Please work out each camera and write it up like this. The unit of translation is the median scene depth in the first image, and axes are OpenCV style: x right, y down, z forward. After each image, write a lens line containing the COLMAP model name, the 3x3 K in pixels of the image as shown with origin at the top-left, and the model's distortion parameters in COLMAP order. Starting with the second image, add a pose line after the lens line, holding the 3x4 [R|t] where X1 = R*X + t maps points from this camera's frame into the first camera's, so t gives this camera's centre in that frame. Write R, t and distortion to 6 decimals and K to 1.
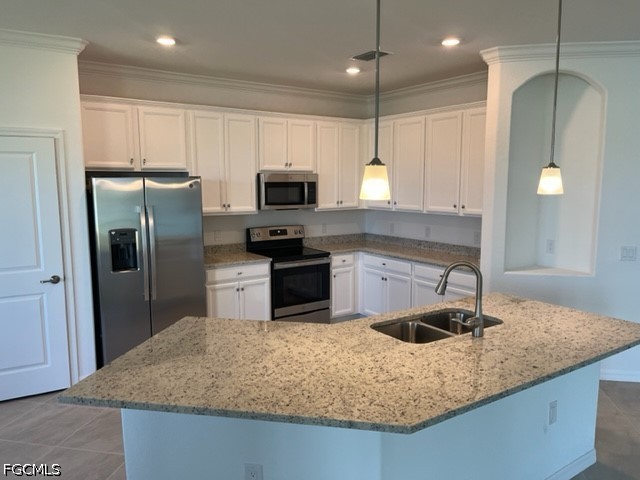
lens RADIAL K [[487.6, 0, 320.0], [0, 487.6, 240.0], [0, 0, 1]] dist [0.046352, 0.000336]
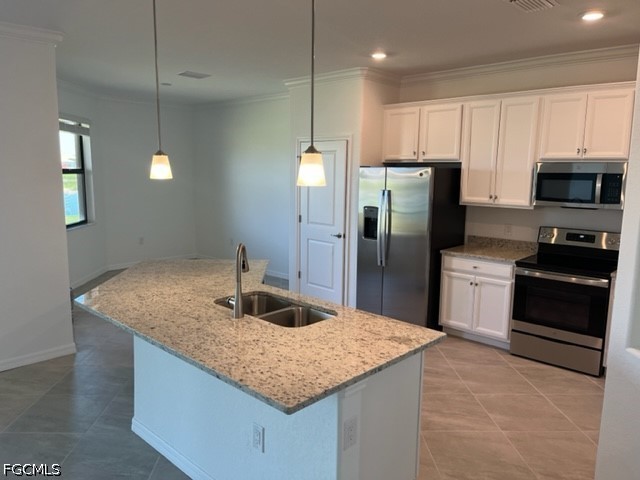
lens RADIAL K [[487.6, 0, 320.0], [0, 487.6, 240.0], [0, 0, 1]] dist [0.046352, 0.000336]
pose [[0.216377, 0.144601, -0.965542, 0.690567], [-0.133405, 0.984074, 0.117480, -0.056869], [0.967153, 0.103388, 0.232222, 0.472675]]
